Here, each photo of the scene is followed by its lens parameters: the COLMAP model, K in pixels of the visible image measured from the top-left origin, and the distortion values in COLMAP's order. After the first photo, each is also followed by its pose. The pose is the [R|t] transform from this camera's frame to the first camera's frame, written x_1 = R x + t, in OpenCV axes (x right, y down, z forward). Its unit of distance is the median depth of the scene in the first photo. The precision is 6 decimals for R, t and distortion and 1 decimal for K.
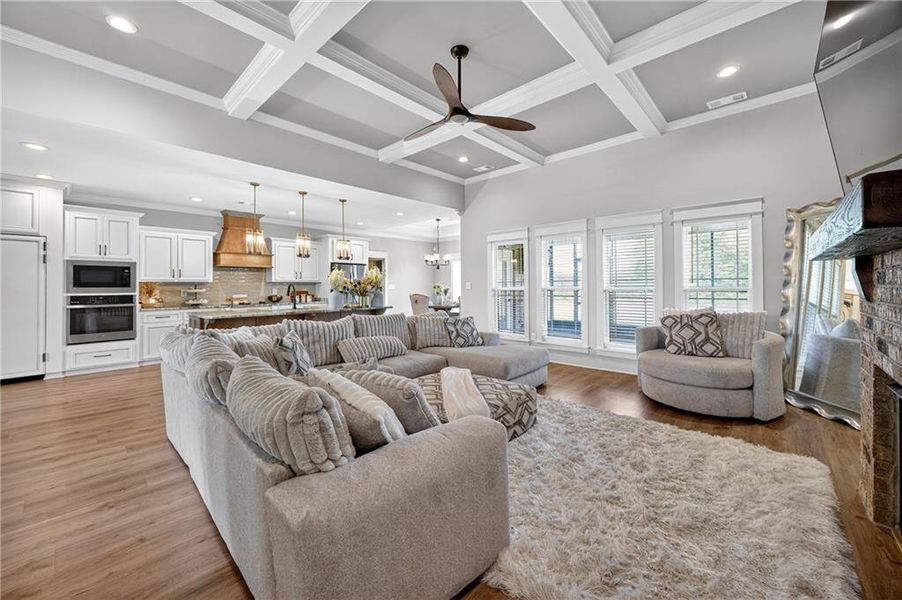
lens RADIAL K [[350.7, 0, 454.4], [0, 350.7, 284.6], [0, 0, 1]] dist [-0.003244, -0.000178]
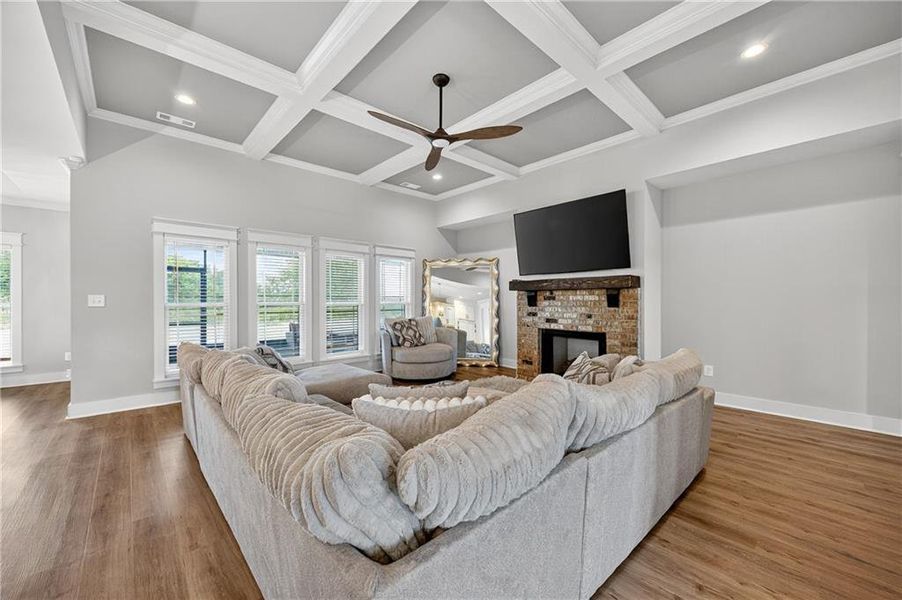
lens RADIAL K [[350.7, 0, 452.4], [0, 350.7, 297.7], [0, 0, 1]] dist [-0.003244, -0.000178]
pose [[0.074150, 0.014613, 0.997140, -0.572883], [0.003564, 0.999882, -0.014918, 0.008435], [-0.997241, 0.004660, 0.074089, 0.493321]]
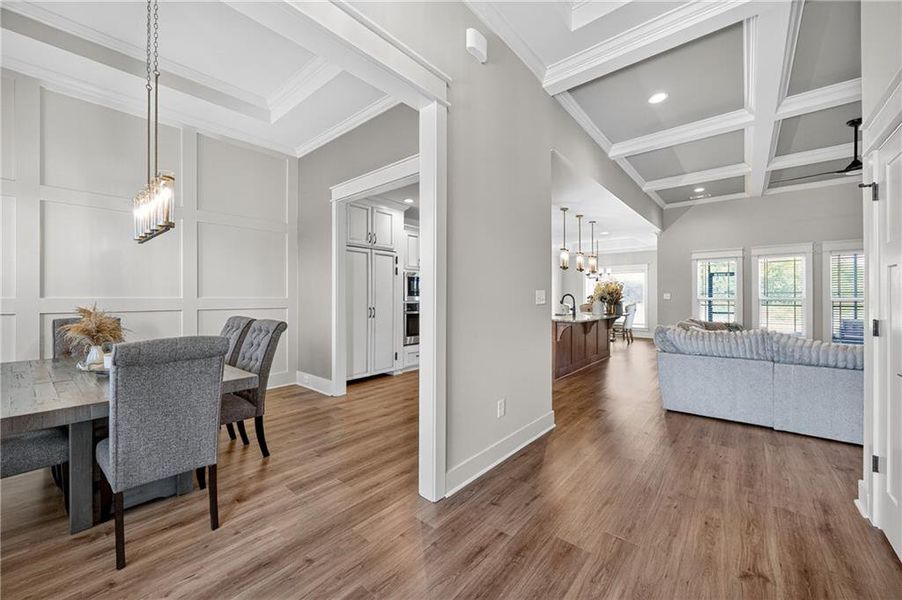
lens RADIAL K [[350.7, 0, 455.4], [0, 350.7, 295.6], [0, 0, 1]] dist [-0.003244, -0.000178]
pose [[0.998913, 0.005638, 0.046267, -0.872000], [-0.005506, 0.999980, -0.002982, 0.008148], [-0.046283, 0.002724, 0.998925, -0.145760]]
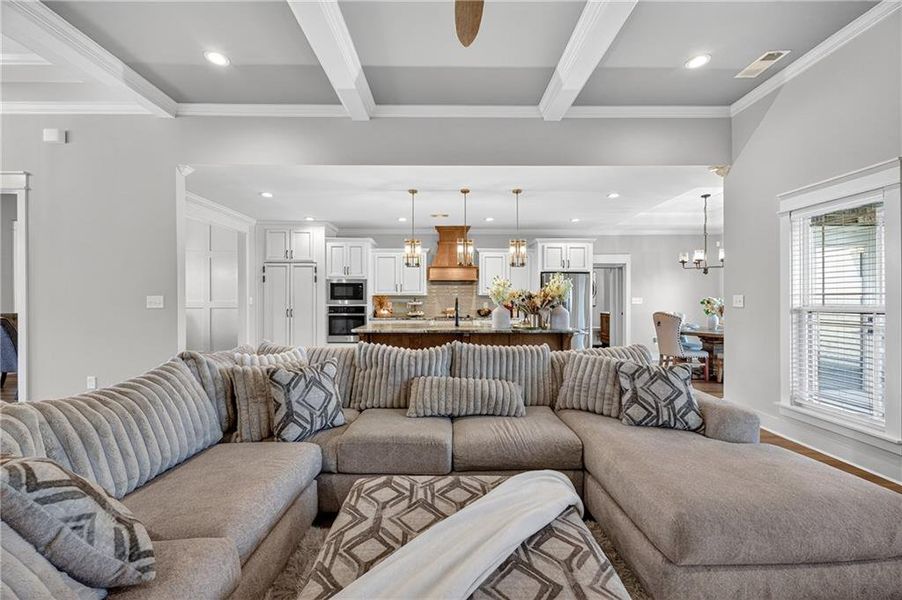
lens RADIAL K [[350.7, 0, 447.3], [0, 350.7, 299.6], [0, 0, 1]] dist [-0.003244, -0.000178]
pose [[0.682217, 0.006559, -0.731120, 0.157671], [-0.000678, 0.999965, 0.008338, -0.003840], [0.731149, -0.005193, 0.682198, 0.370878]]
